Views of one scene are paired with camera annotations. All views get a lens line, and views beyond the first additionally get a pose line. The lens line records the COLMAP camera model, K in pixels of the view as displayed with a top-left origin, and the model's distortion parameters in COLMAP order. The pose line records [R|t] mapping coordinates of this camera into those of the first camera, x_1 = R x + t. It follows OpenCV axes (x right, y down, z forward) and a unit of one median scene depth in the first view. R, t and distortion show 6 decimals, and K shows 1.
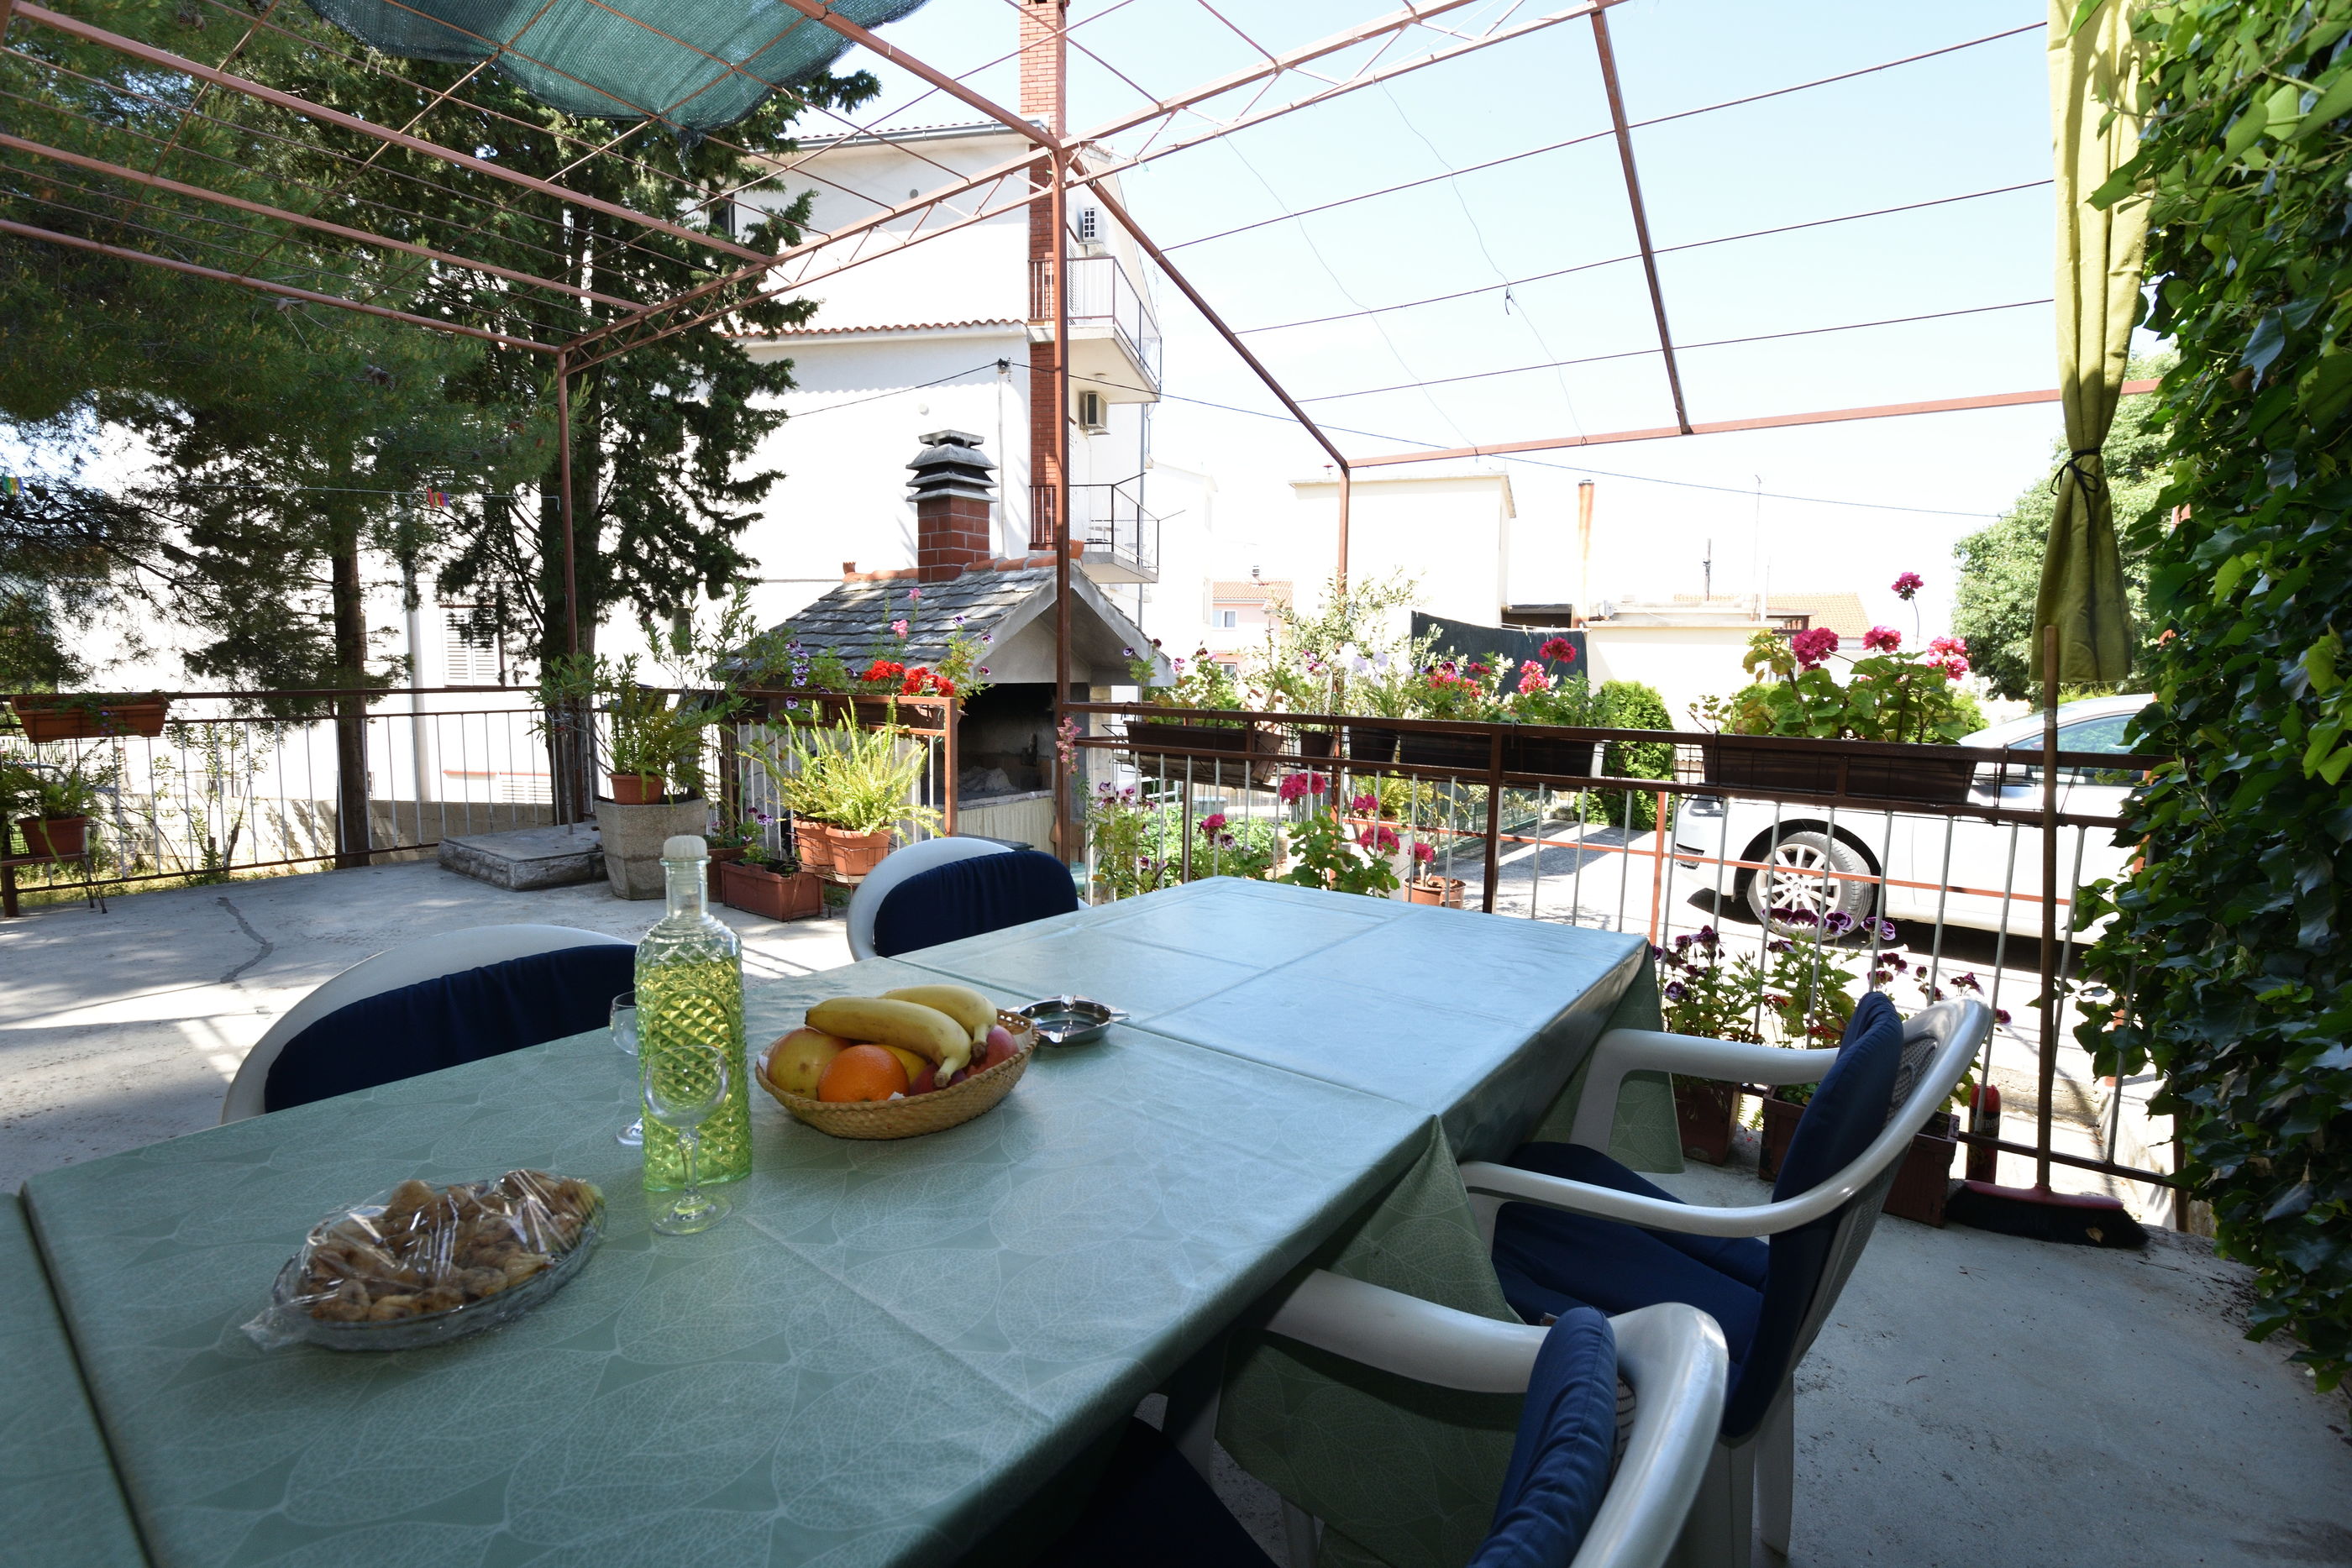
lens RADIAL K [[1035.2, 0, 1183.0], [0, 1035.2, 781.0], [0, 0, 1]] dist [-0.032662, 0.004729]
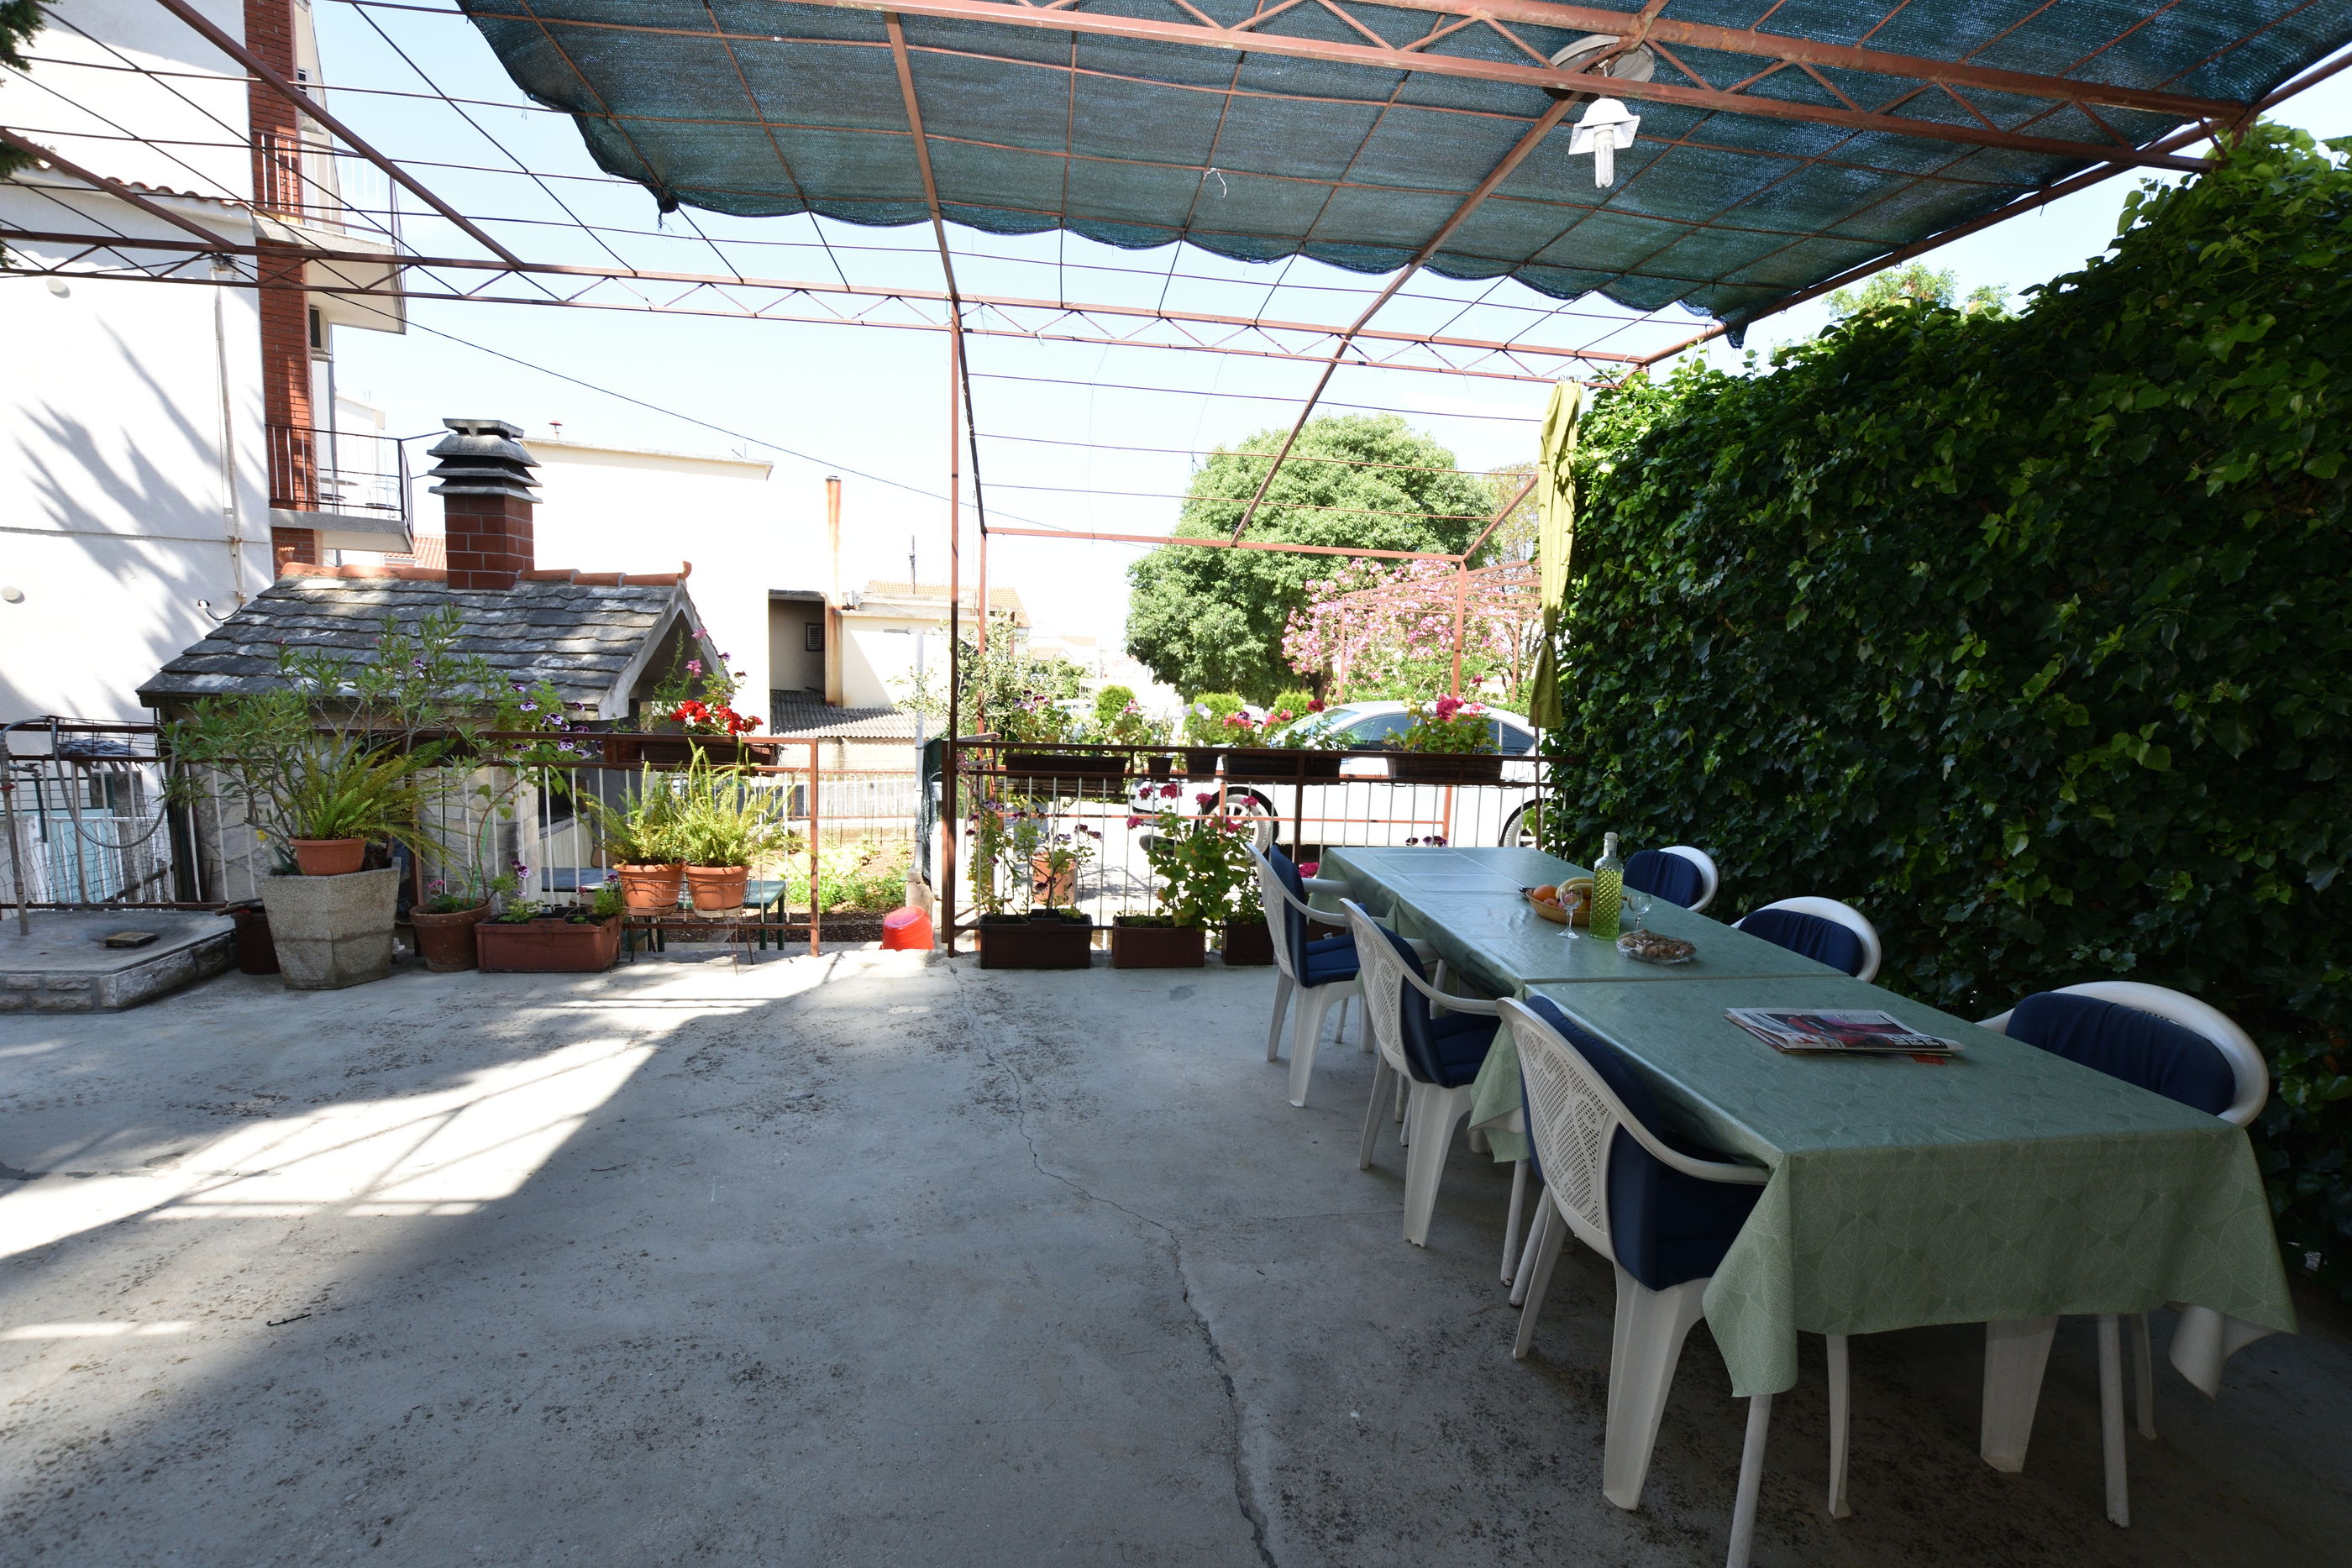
lens RADIAL K [[1035.2, 0, 1183.0], [0, 1035.2, 781.0], [0, 0, 1]] dist [-0.032662, 0.004729]
pose [[0.714280, -0.069317, 0.696419, -0.542577], [0.051625, 0.997591, 0.046345, -0.049142], [-0.697954, 0.002850, 0.716137, -0.054135]]
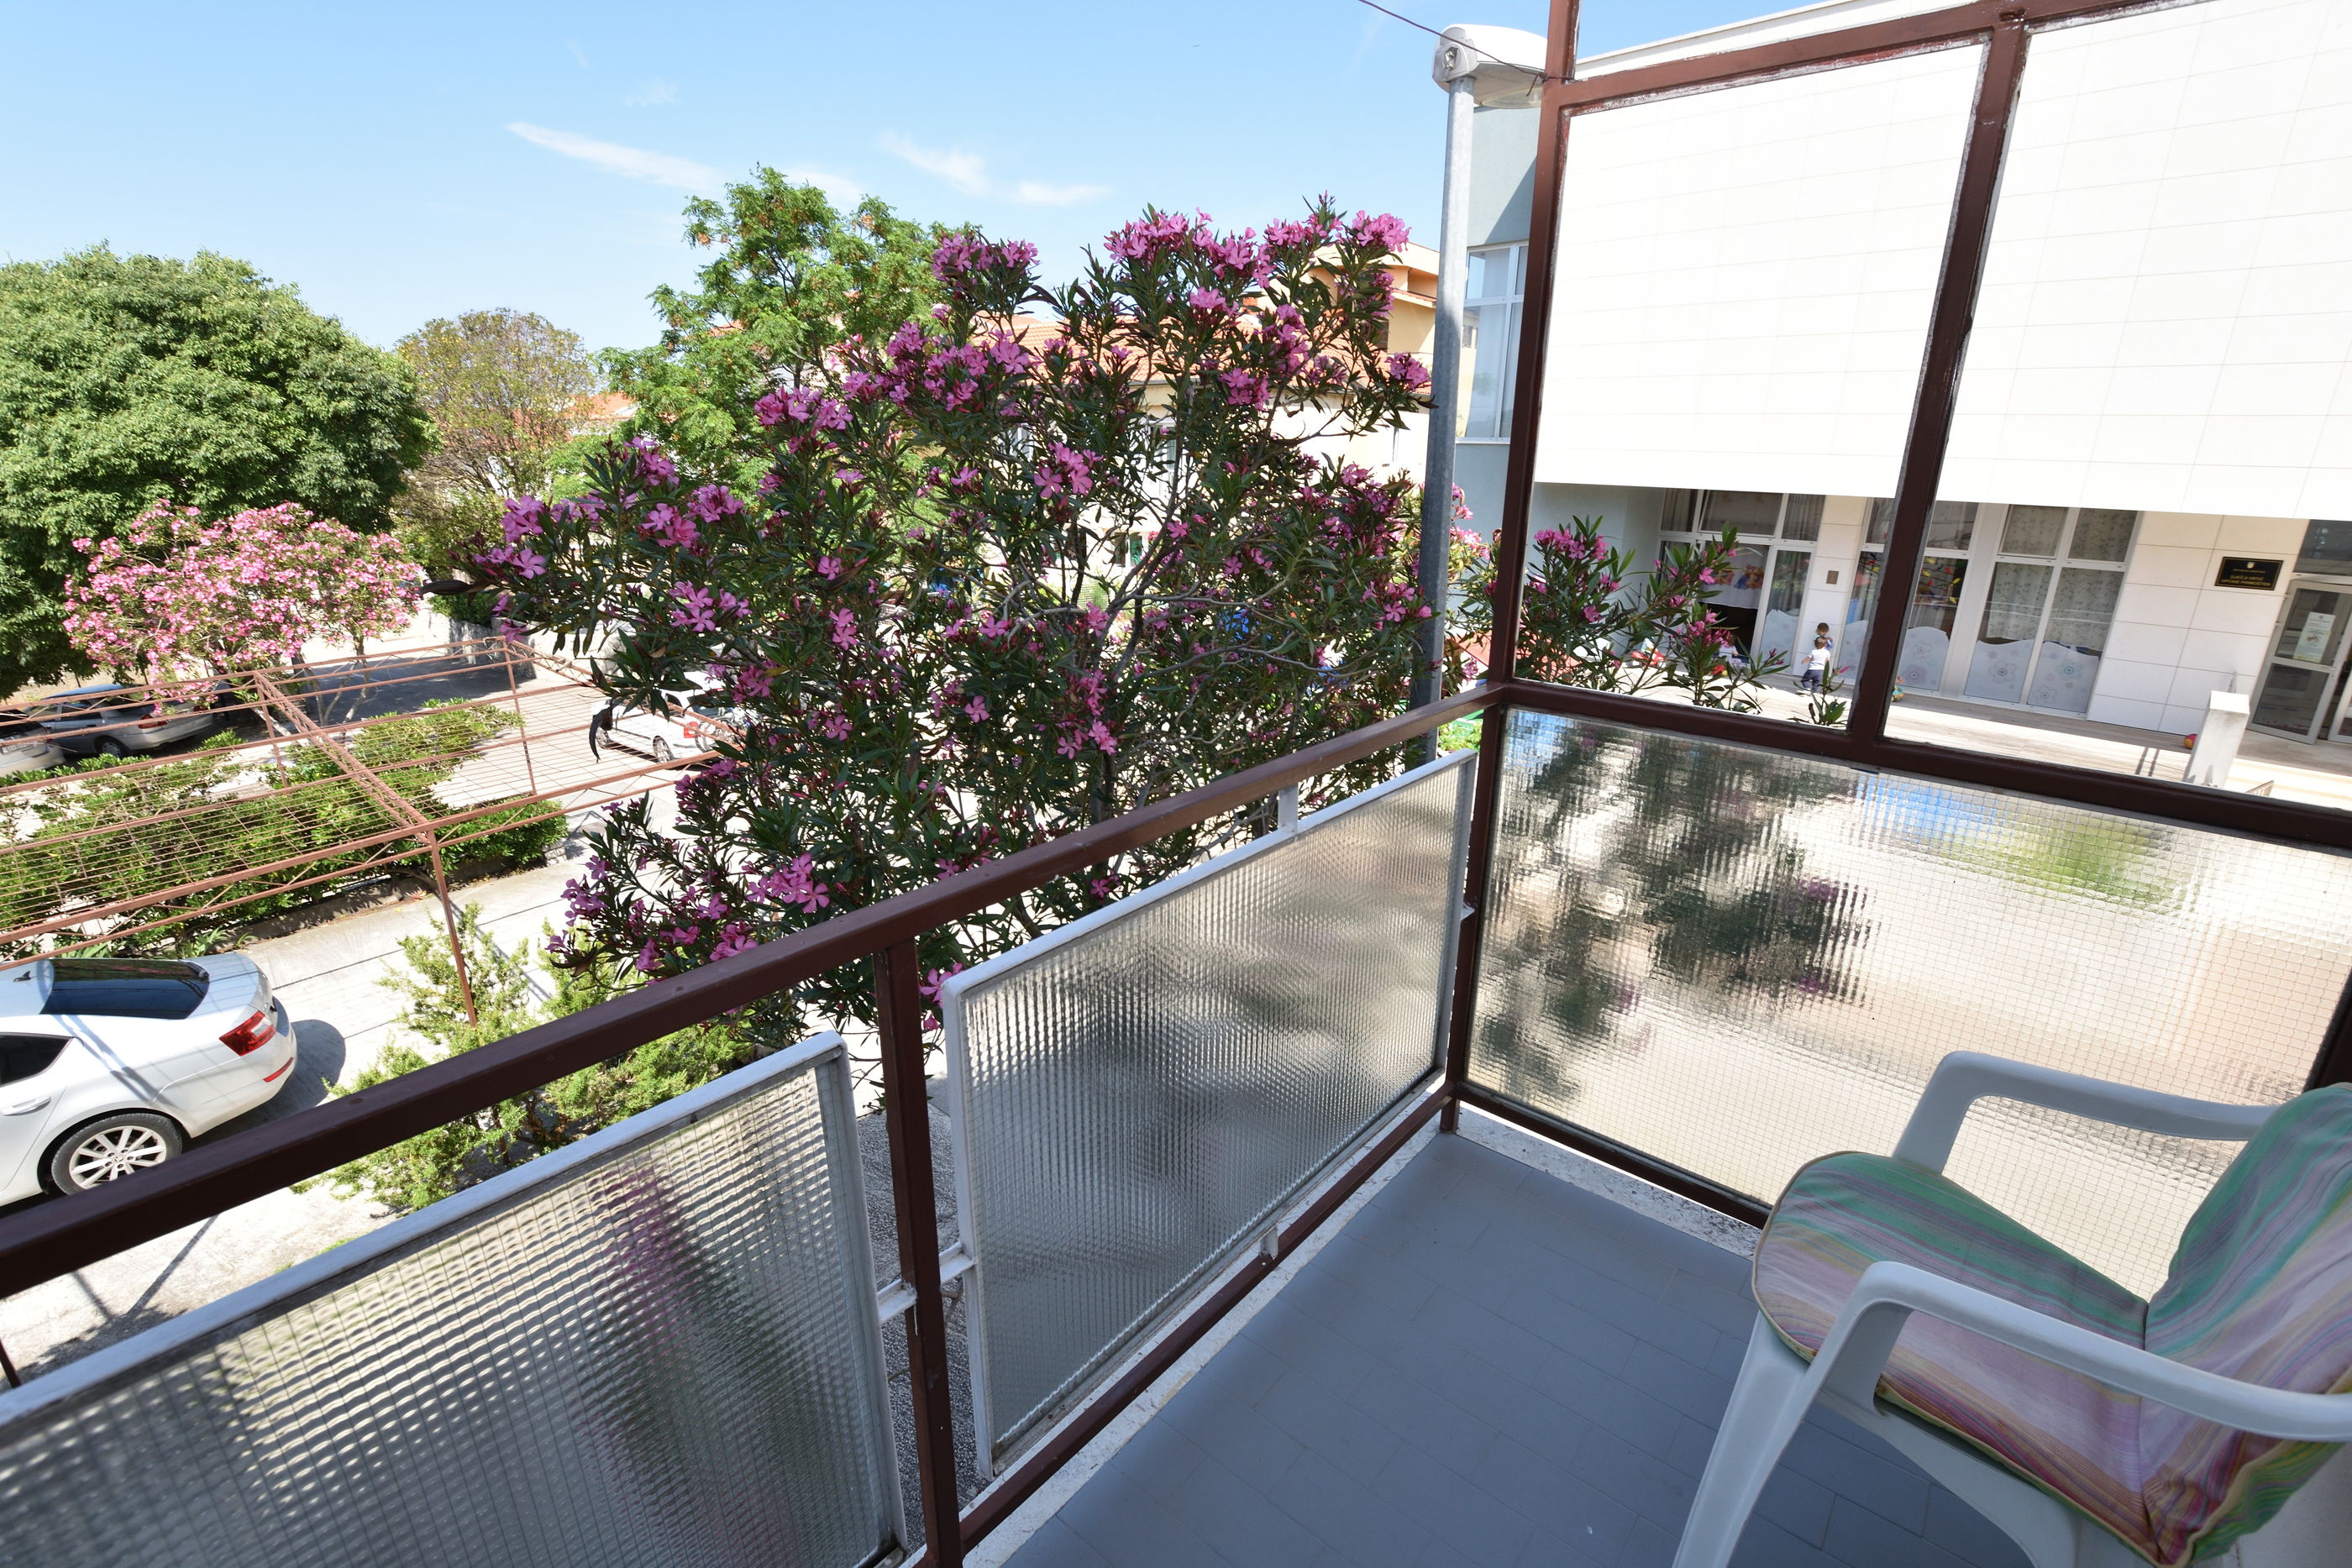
lens RADIAL K [[1039.9, 0, 1180.0], [0, 1039.9, 777.6], [0, 0, 1]] dist [-0.037011, 0.005481]
pose [[0.071479, -0.318012, 0.945388, 0.075330], [0.100254, 0.945304, 0.310403, -0.547729], [-0.992391, 0.072592, 0.099452, -0.739570]]
